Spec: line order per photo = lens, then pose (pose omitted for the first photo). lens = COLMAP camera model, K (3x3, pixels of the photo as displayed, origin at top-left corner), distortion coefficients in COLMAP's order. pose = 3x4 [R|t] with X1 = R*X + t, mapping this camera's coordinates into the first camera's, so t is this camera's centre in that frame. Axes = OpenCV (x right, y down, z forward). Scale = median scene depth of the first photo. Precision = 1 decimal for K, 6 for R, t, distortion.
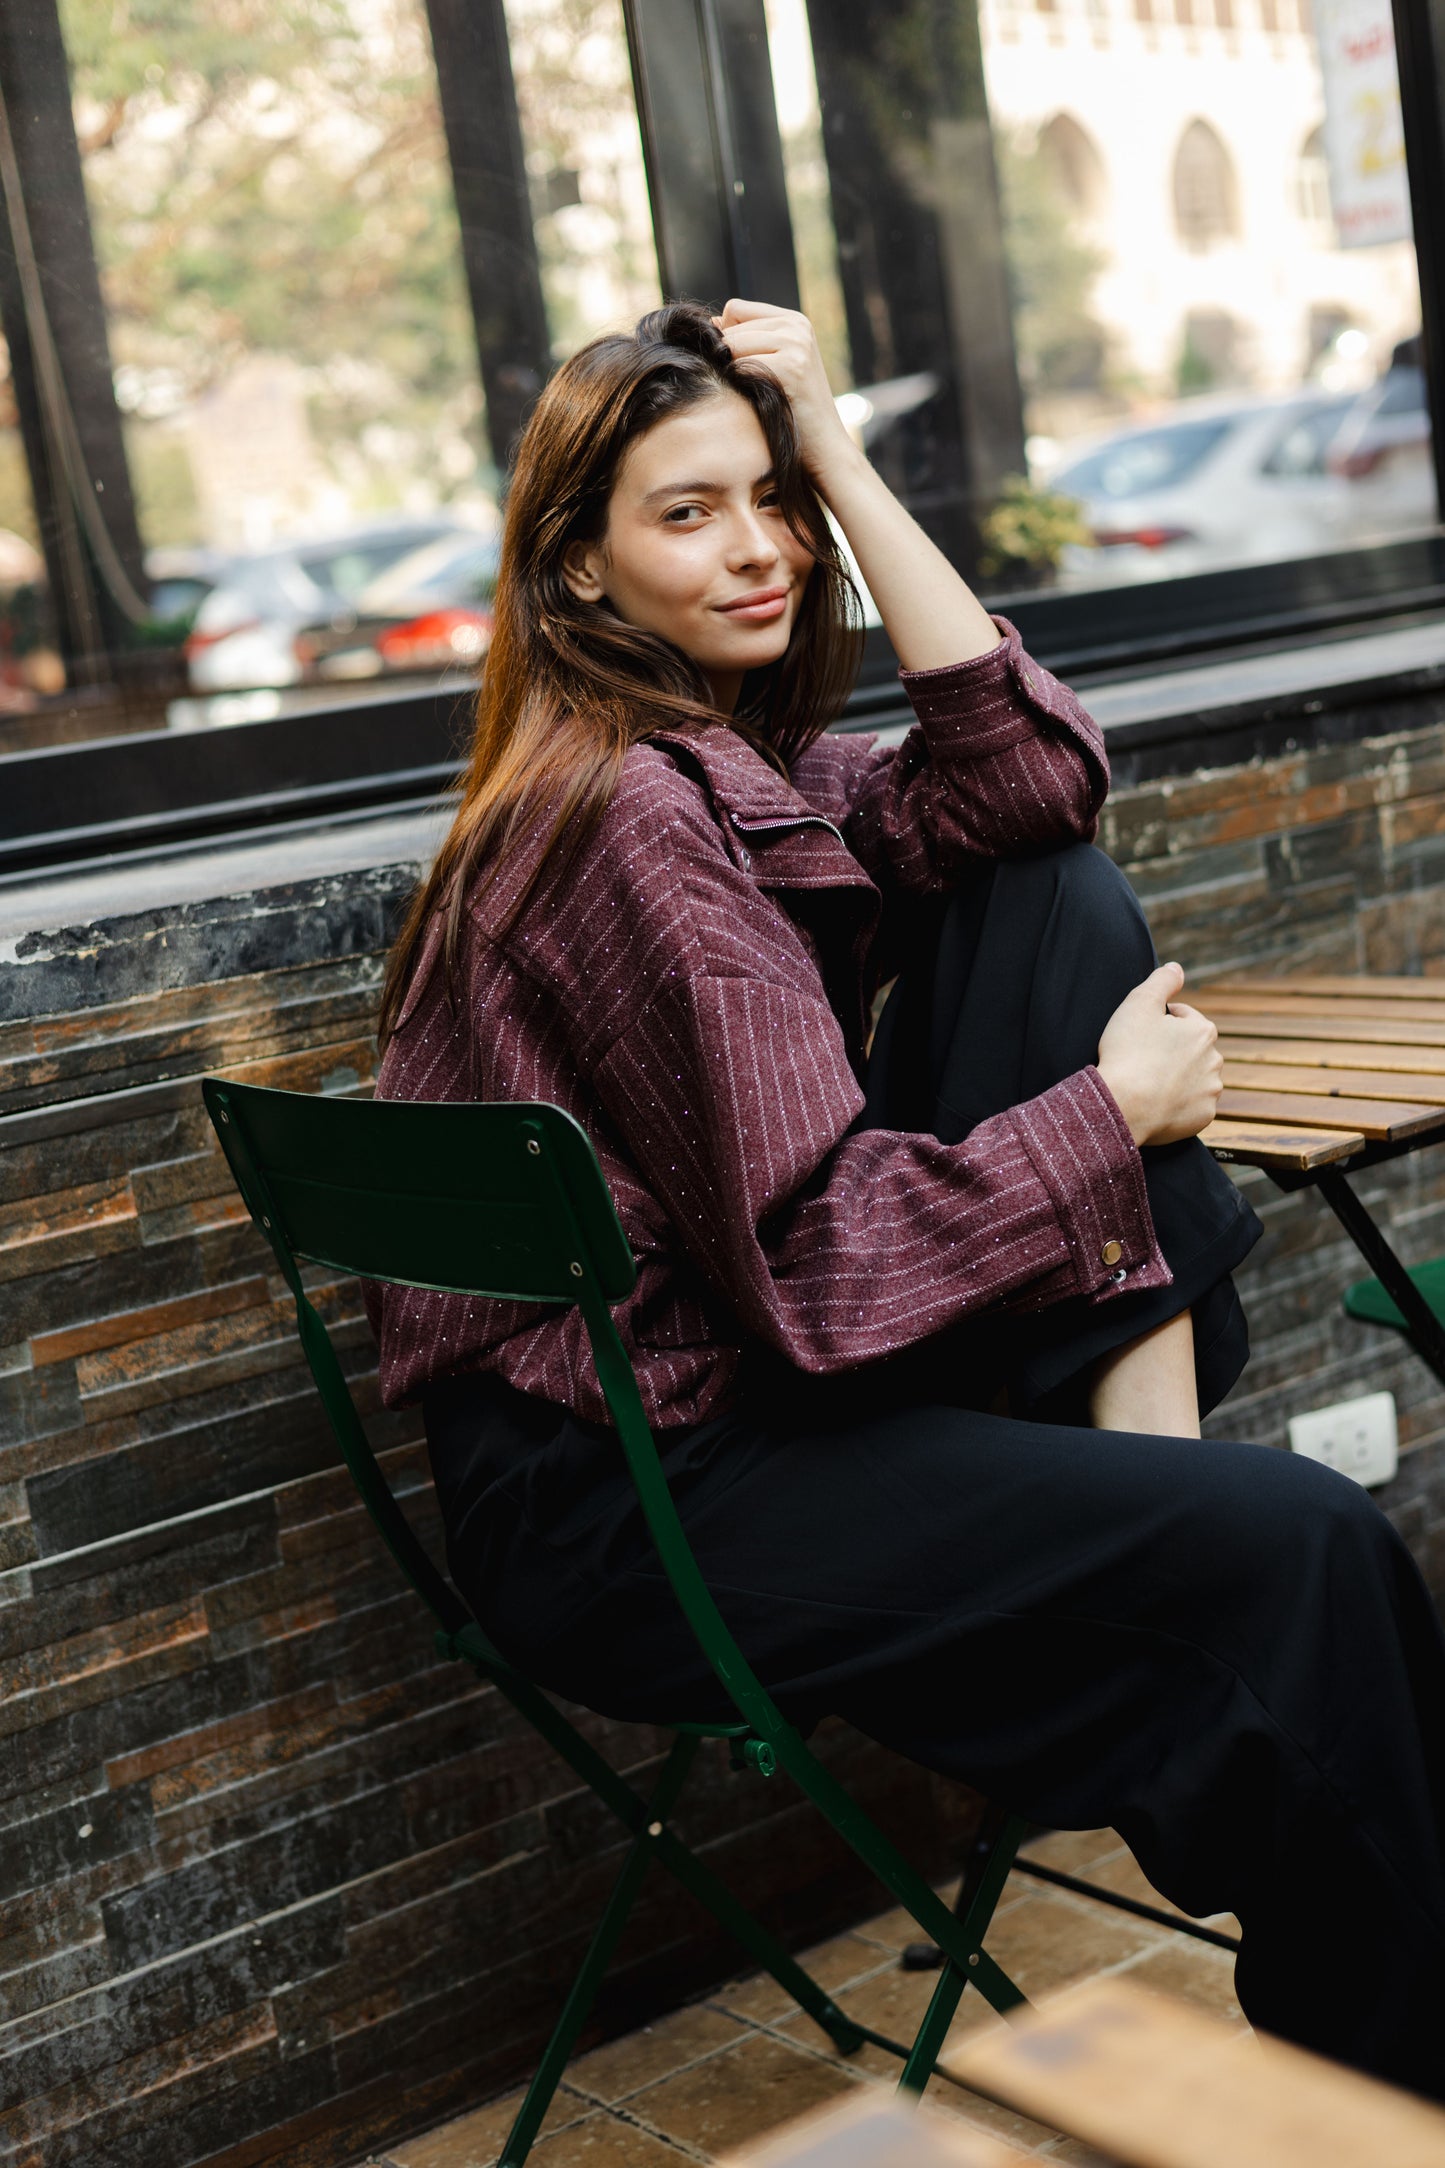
lens RADIAL K [[3138.7, 0, 718.6], [0, 3138.7, 1072.7], [0, 0, 1]] dist [0.017531, 0.006430]
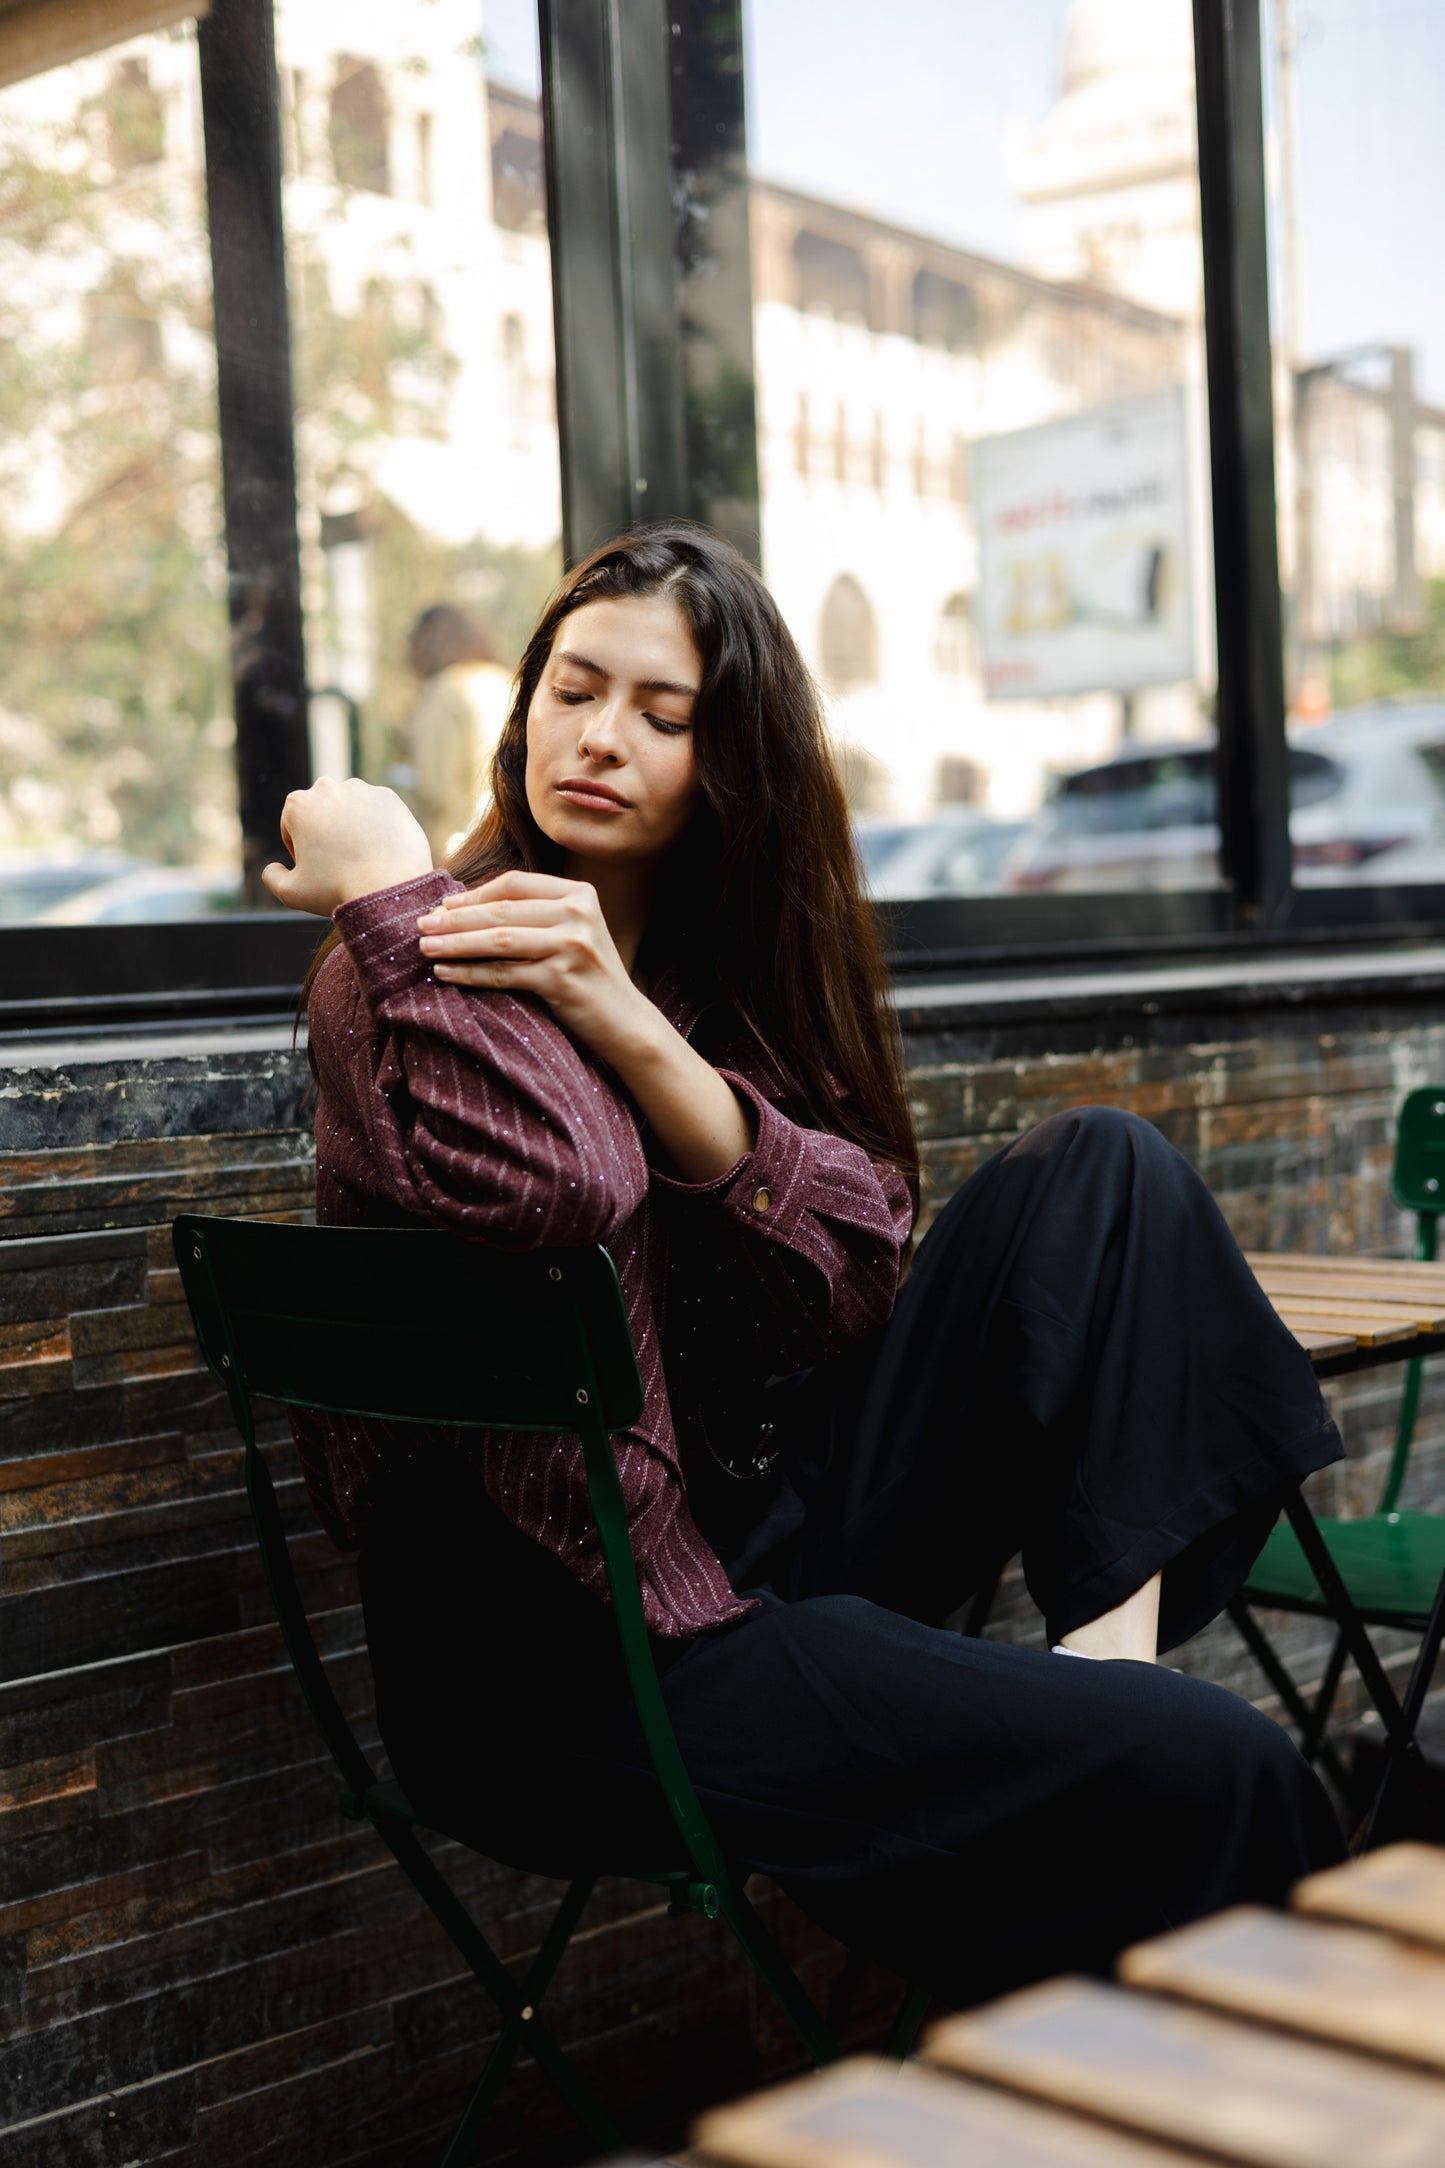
lens RADIAL K [[3138.7, 0, 718.6], [0, 3138.7, 1072.7], [0, 0, 1]] dist [0.017531, 0.006430]
pose [[0.988754, 0.084989, 0.123057, -0.108899], [-0.068540, 0.988846, -0.132233, 0.072199], [-0.132923, 0.122312, 0.983550, -0.033516]]
